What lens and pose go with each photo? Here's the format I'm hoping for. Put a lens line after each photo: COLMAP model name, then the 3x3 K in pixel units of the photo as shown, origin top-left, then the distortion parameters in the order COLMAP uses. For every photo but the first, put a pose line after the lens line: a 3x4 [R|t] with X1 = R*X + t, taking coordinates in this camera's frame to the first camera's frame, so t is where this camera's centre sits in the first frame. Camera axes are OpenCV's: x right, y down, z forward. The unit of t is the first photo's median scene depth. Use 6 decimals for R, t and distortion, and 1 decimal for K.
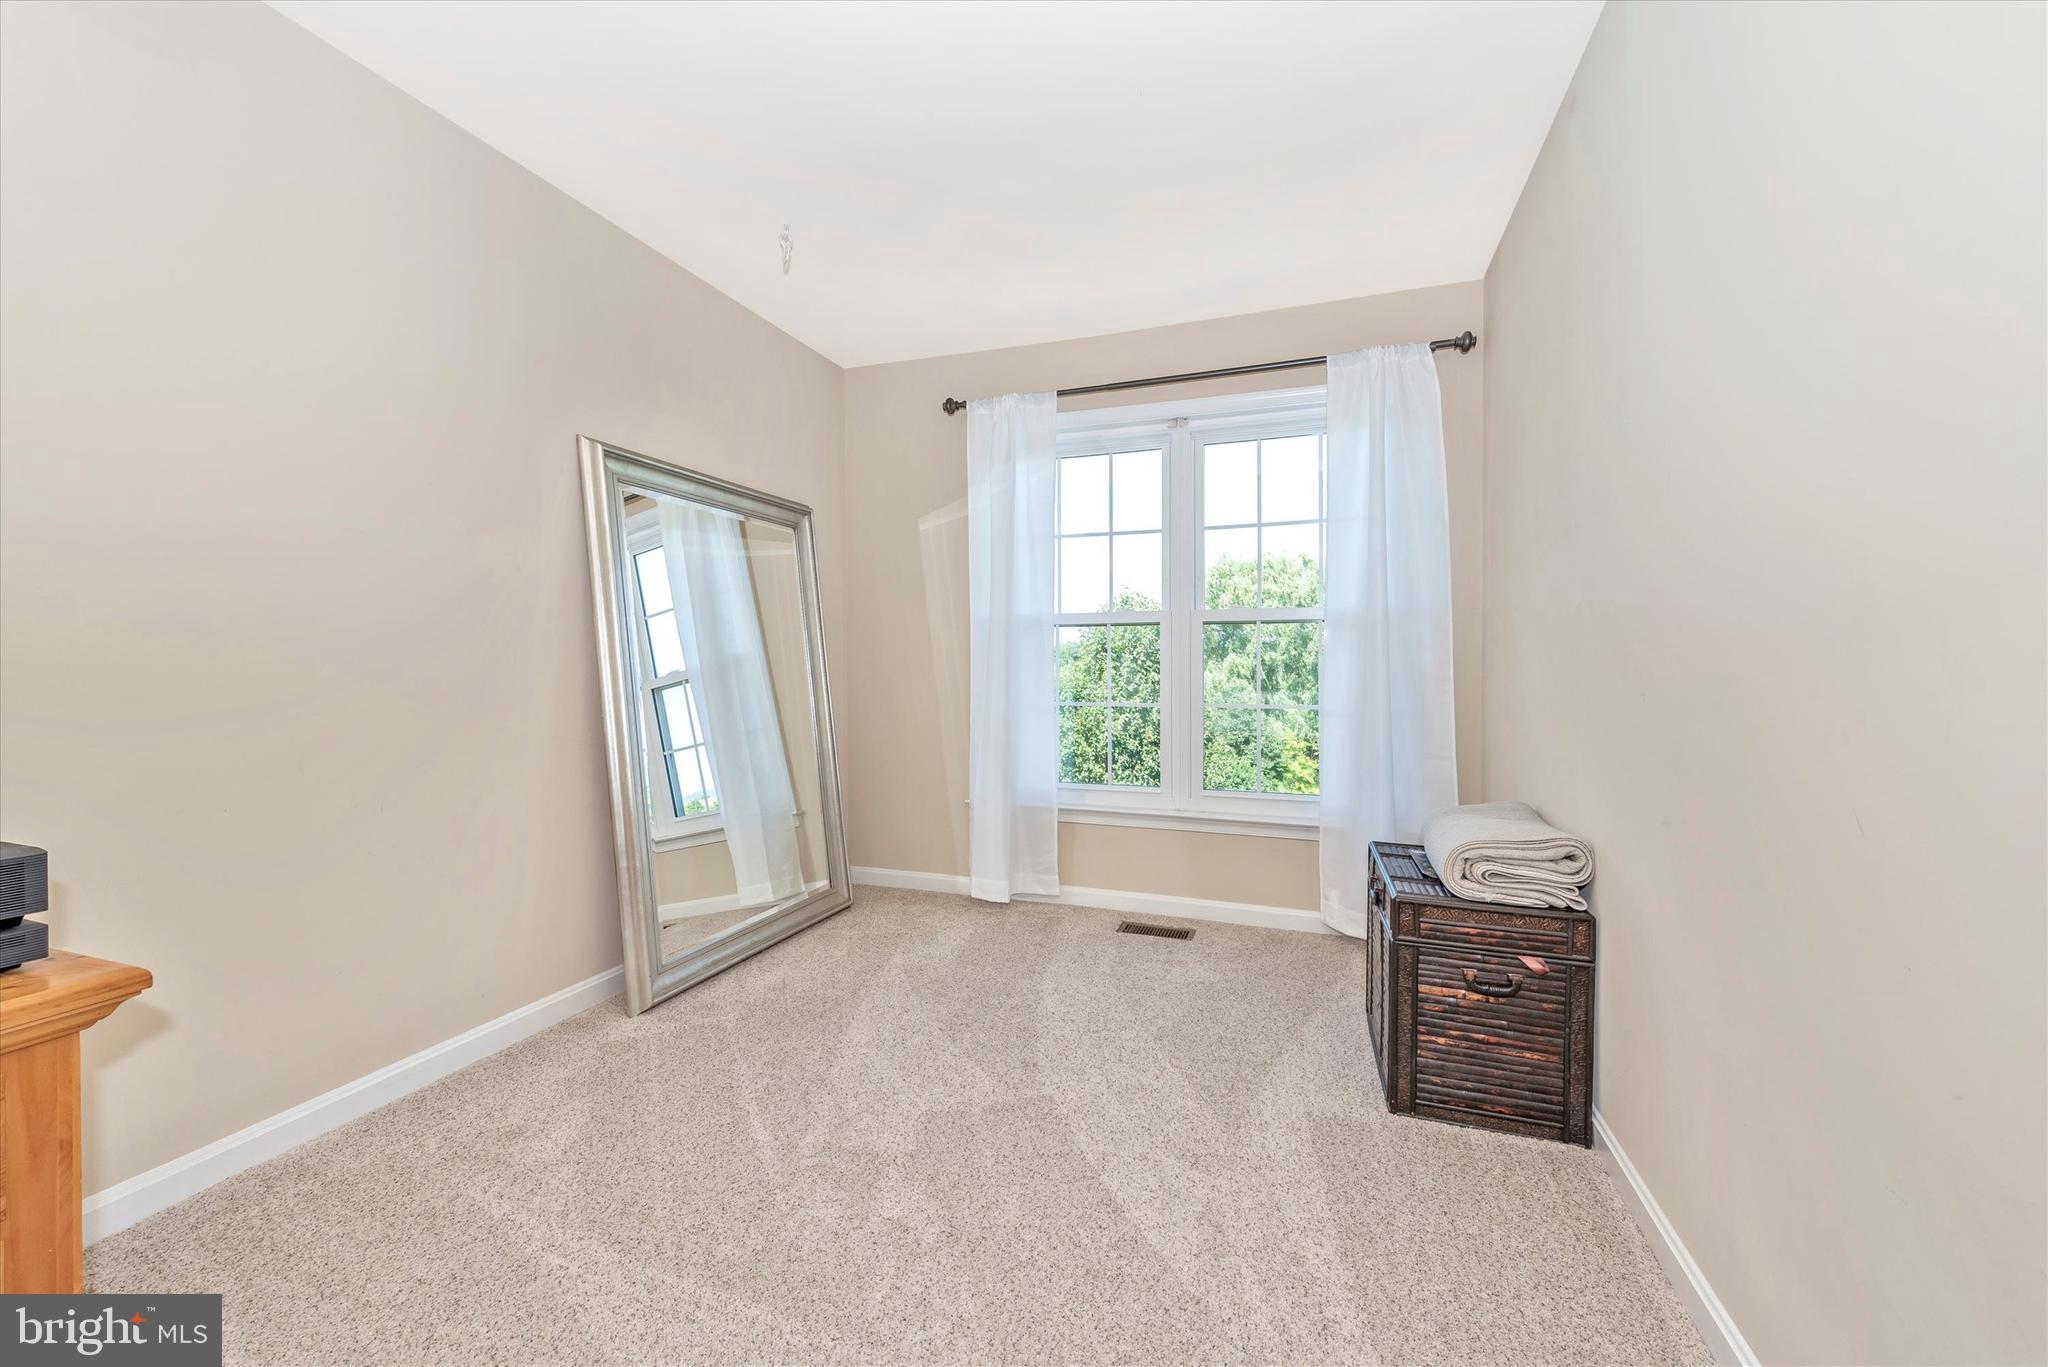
lens RADIAL K [[801.0, 0, 1033.8], [0, 801.0, 696.6], [0, 0, 1]] dist [0.005582, -0.000713]
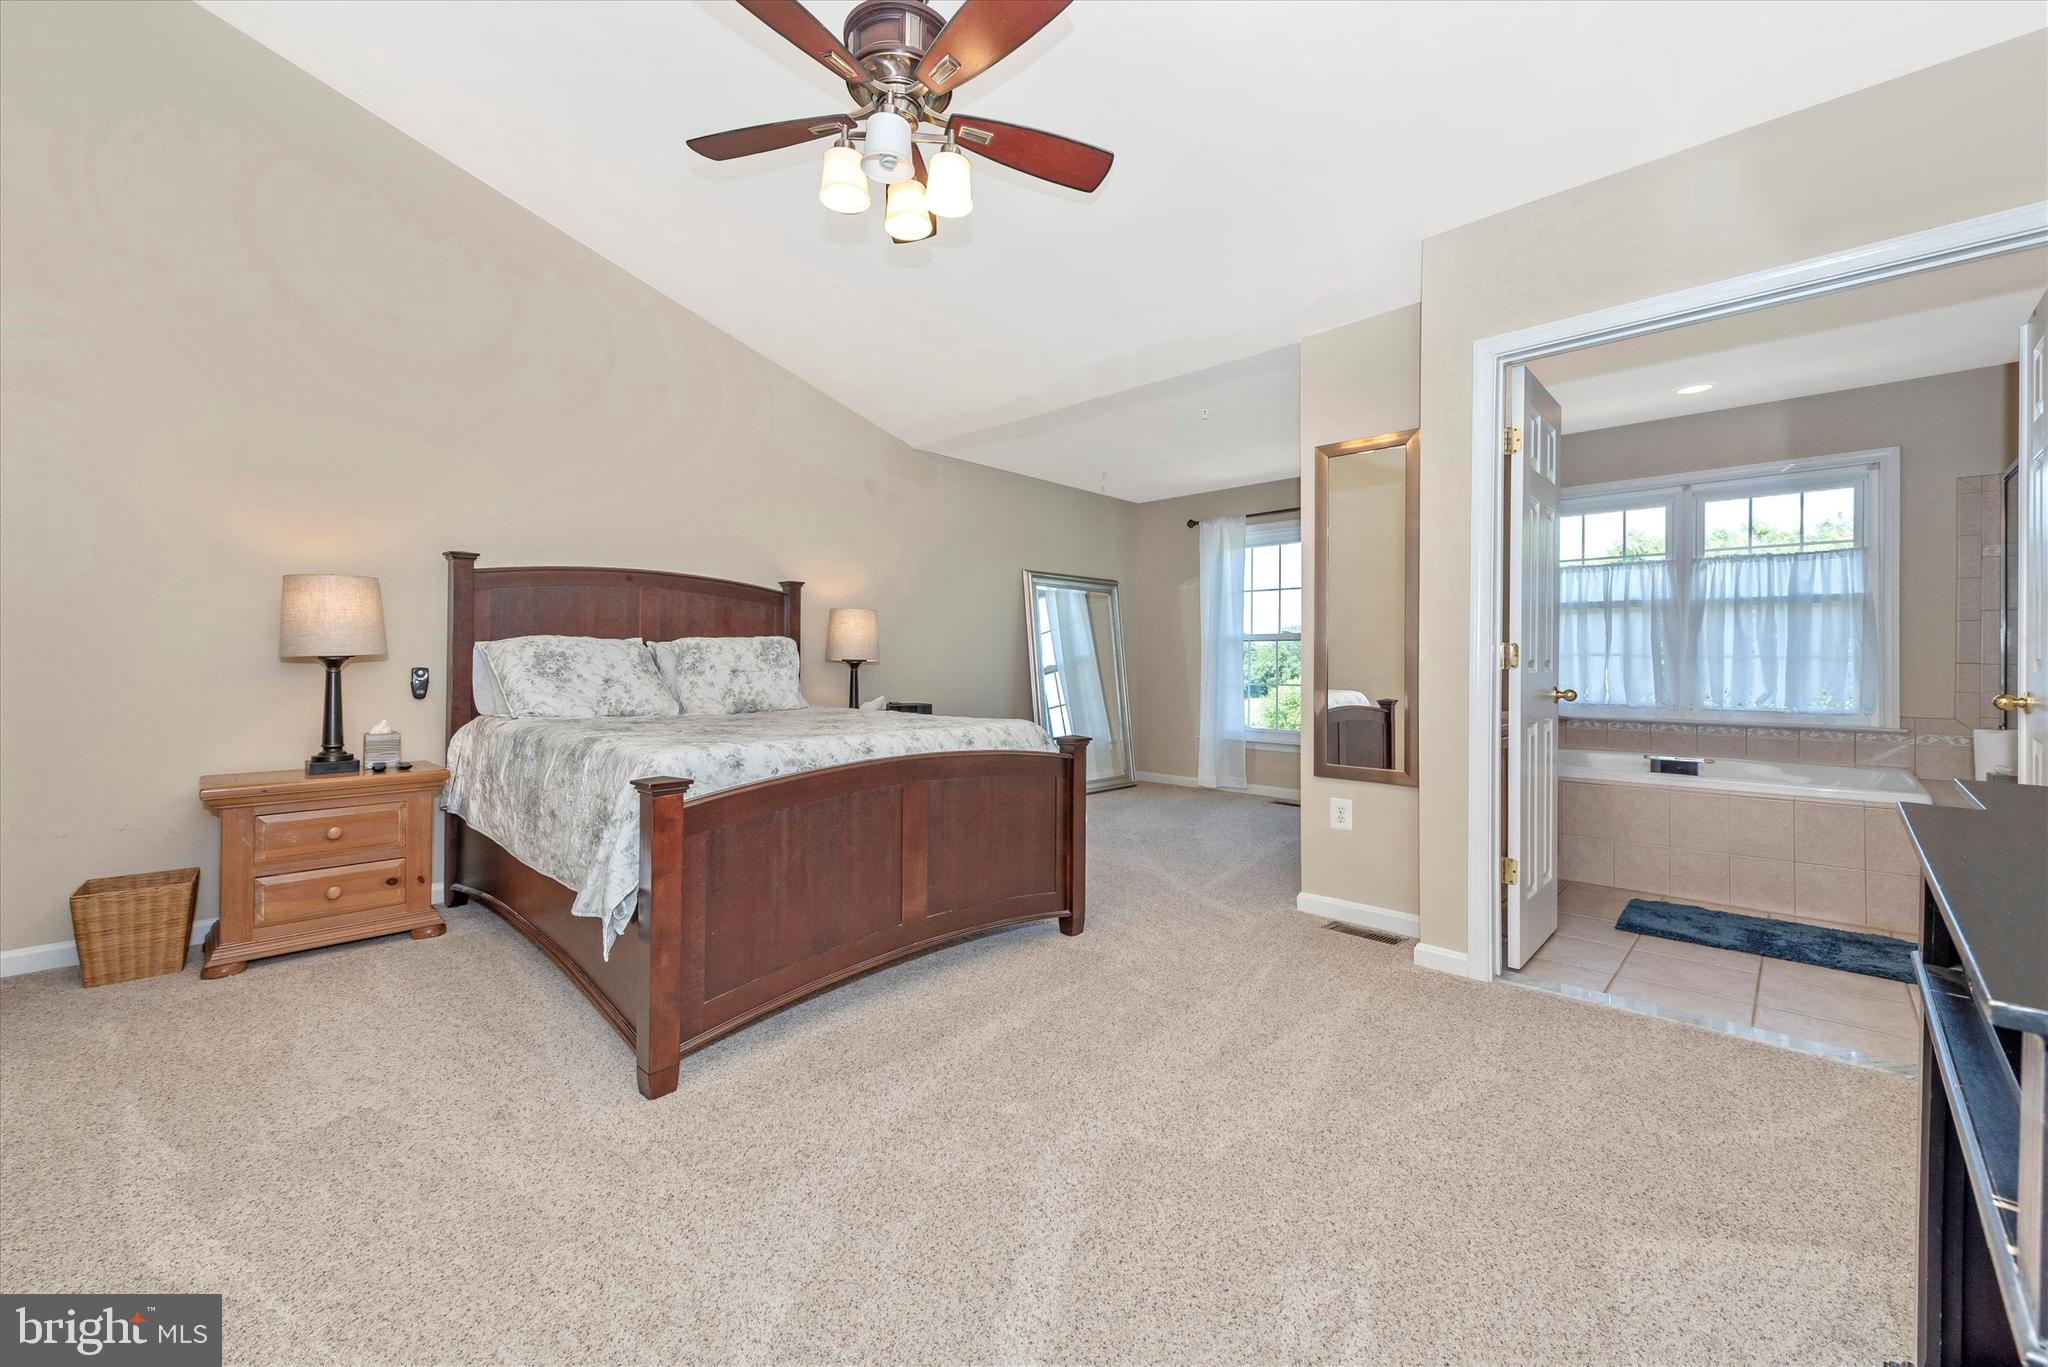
lens RADIAL K [[801.0, 0, 1023.2], [0, 801.0, 674.6], [0, 0, 1]] dist [0.005582, -0.000713]
pose [[0.906749, 0.008399, -0.421587, 0.334421], [-0.015736, 0.999779, -0.013929, 0.021013], [0.421377, 0.019264, 0.906681, -0.855987]]
